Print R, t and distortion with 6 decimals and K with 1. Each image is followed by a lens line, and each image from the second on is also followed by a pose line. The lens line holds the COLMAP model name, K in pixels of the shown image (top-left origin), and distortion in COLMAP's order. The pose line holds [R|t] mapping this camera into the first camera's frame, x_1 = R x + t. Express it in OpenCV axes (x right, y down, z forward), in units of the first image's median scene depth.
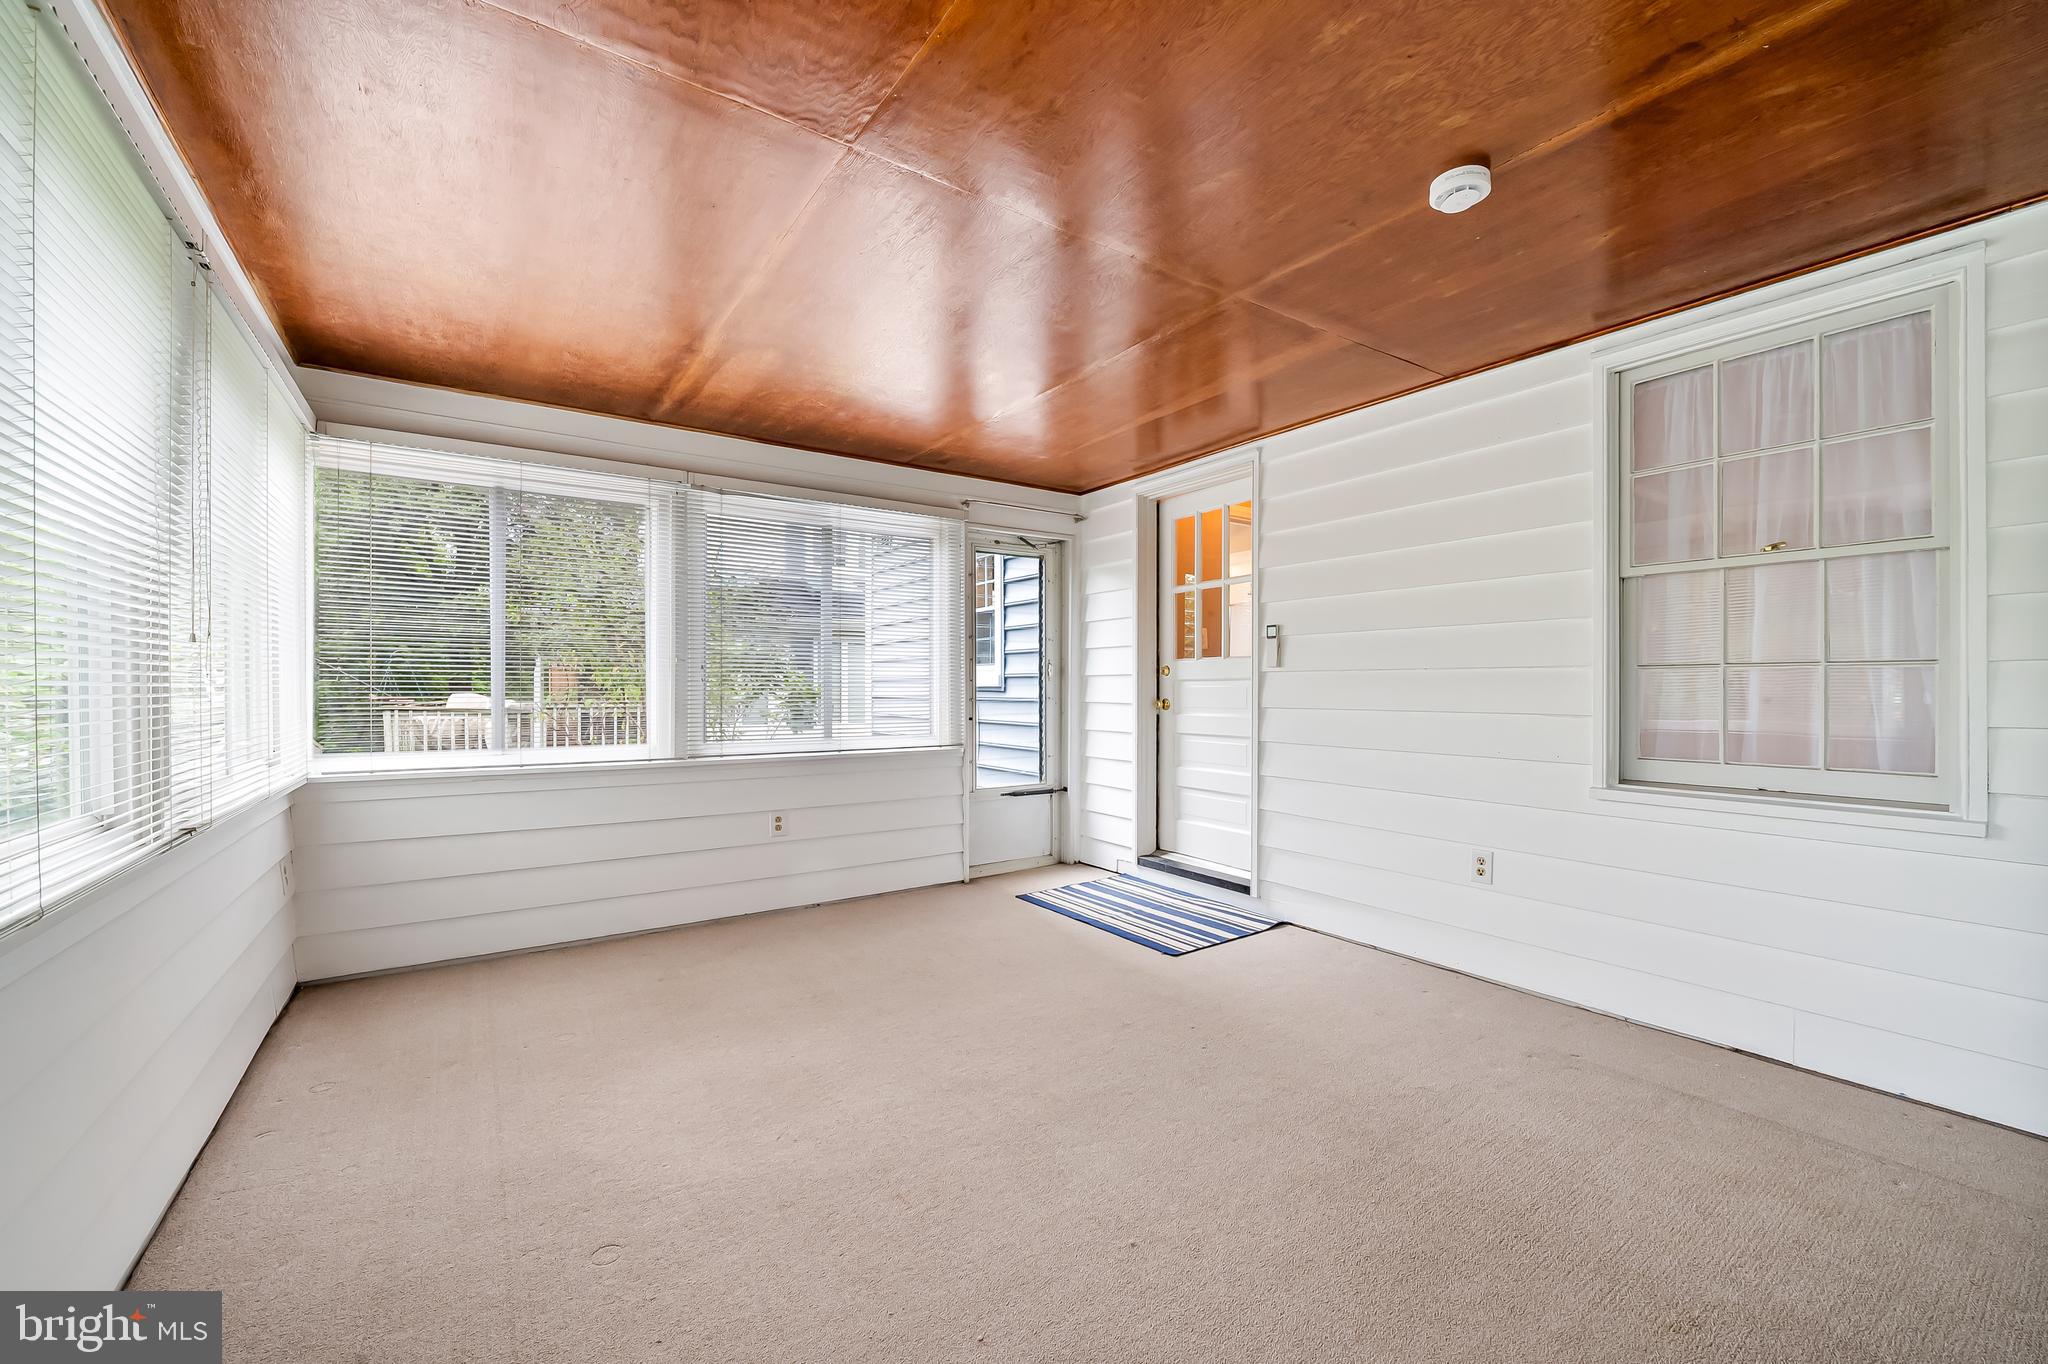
lens RADIAL K [[836.5, 0, 1034.1], [0, 836.5, 690.8], [0, 0, 1]] dist [-0.009314, -0.000245]
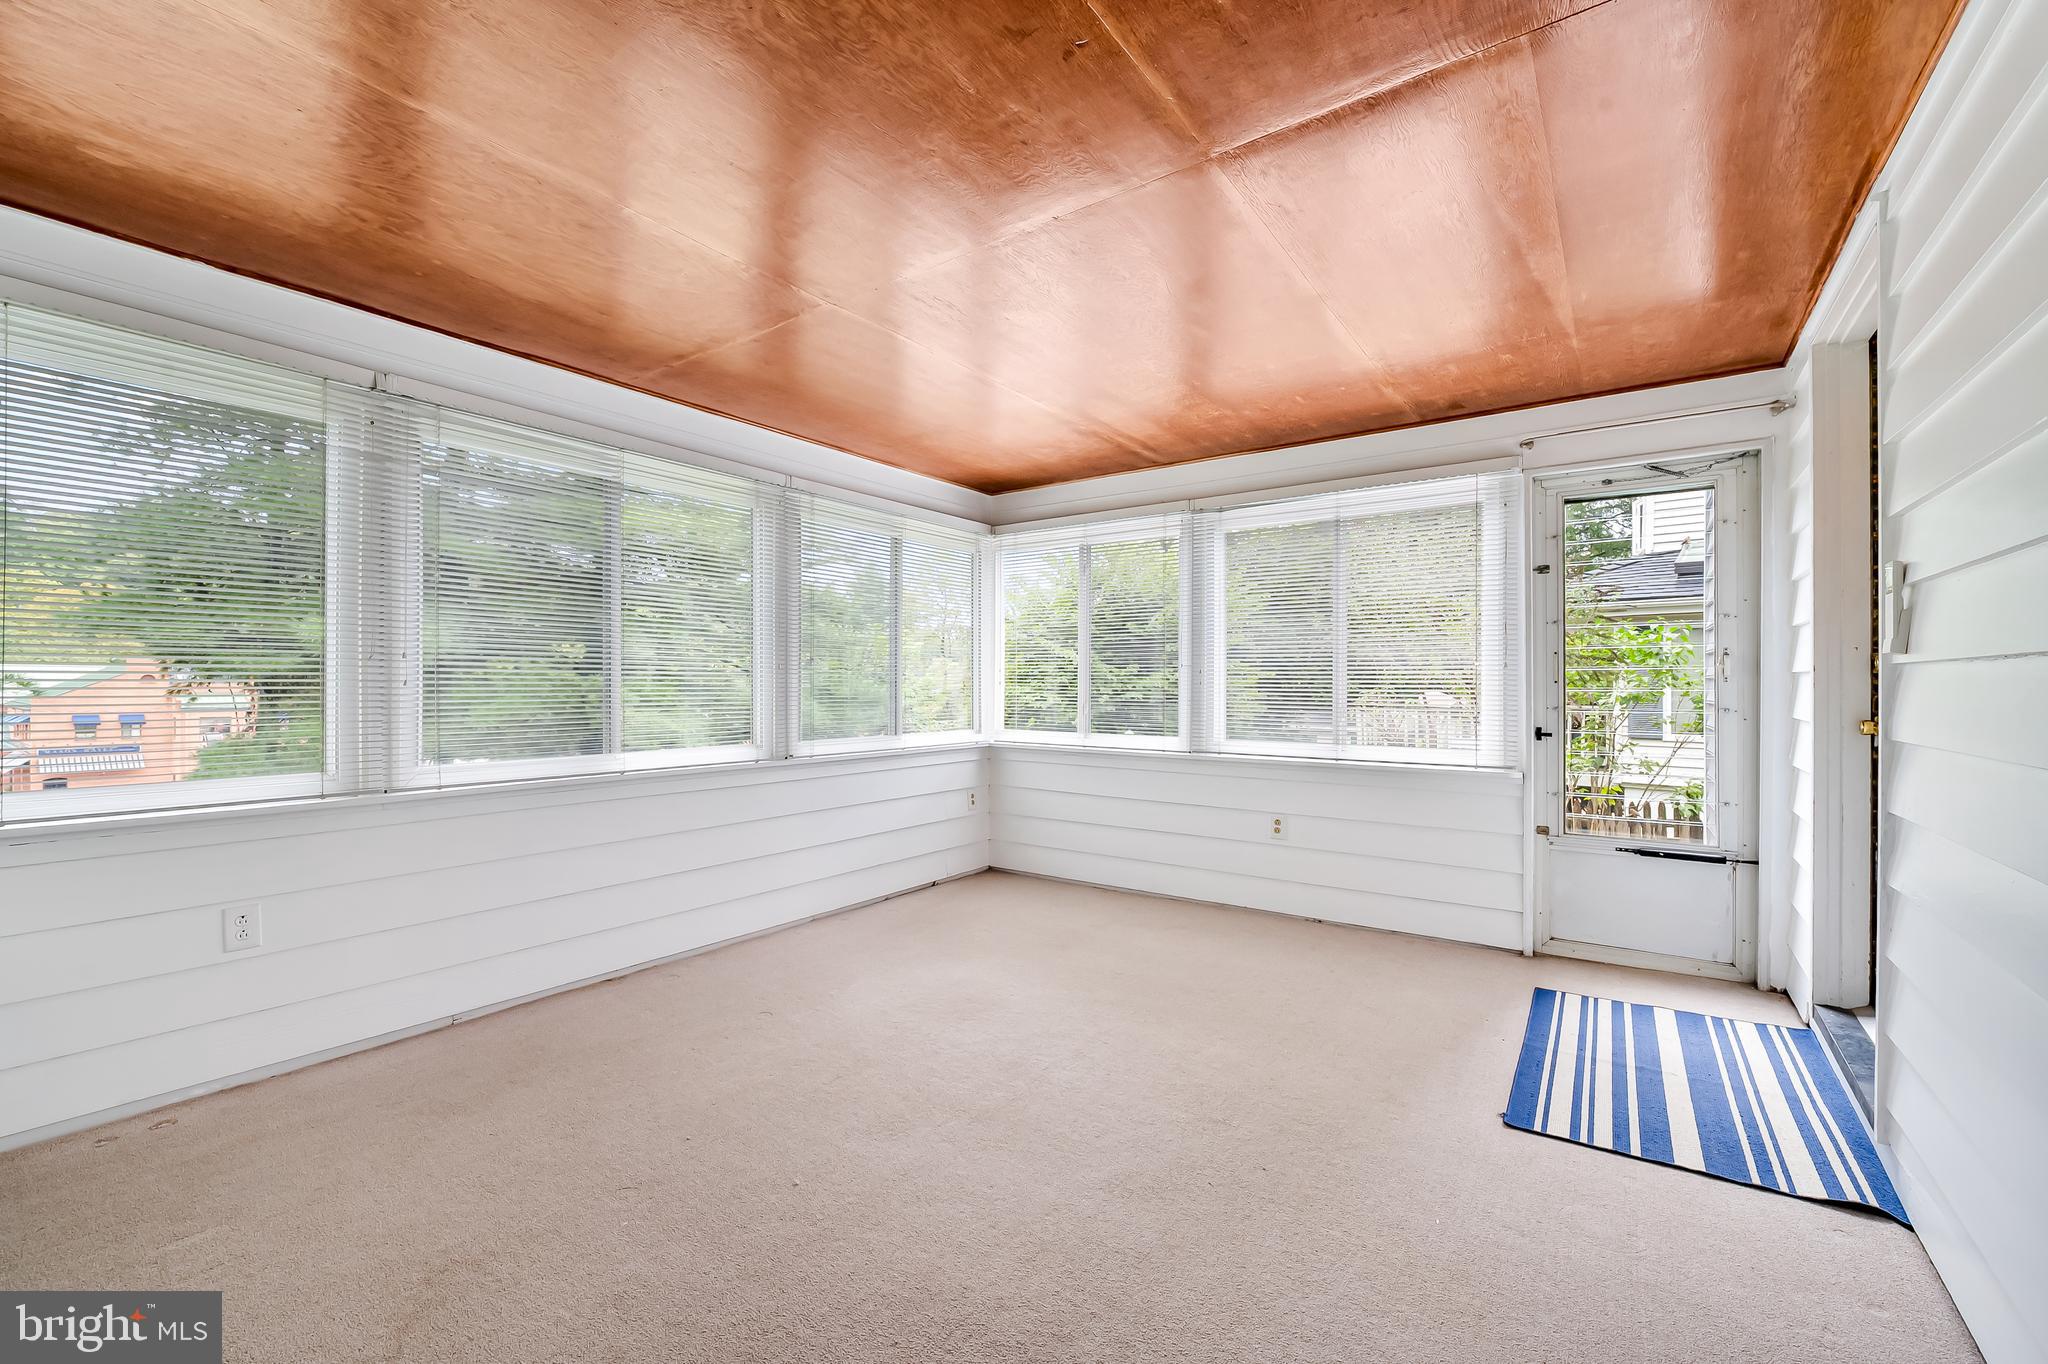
lens RADIAL K [[836.5, 0, 1026.2], [0, 836.5, 678.0], [0, 0, 1]] dist [-0.009314, -0.000245]
pose [[0.329496, -0.008919, -0.944115, 0.539447], [-0.008548, 0.999886, -0.012429, -0.003314], [0.944118, 0.012166, 0.329382, 0.384188]]
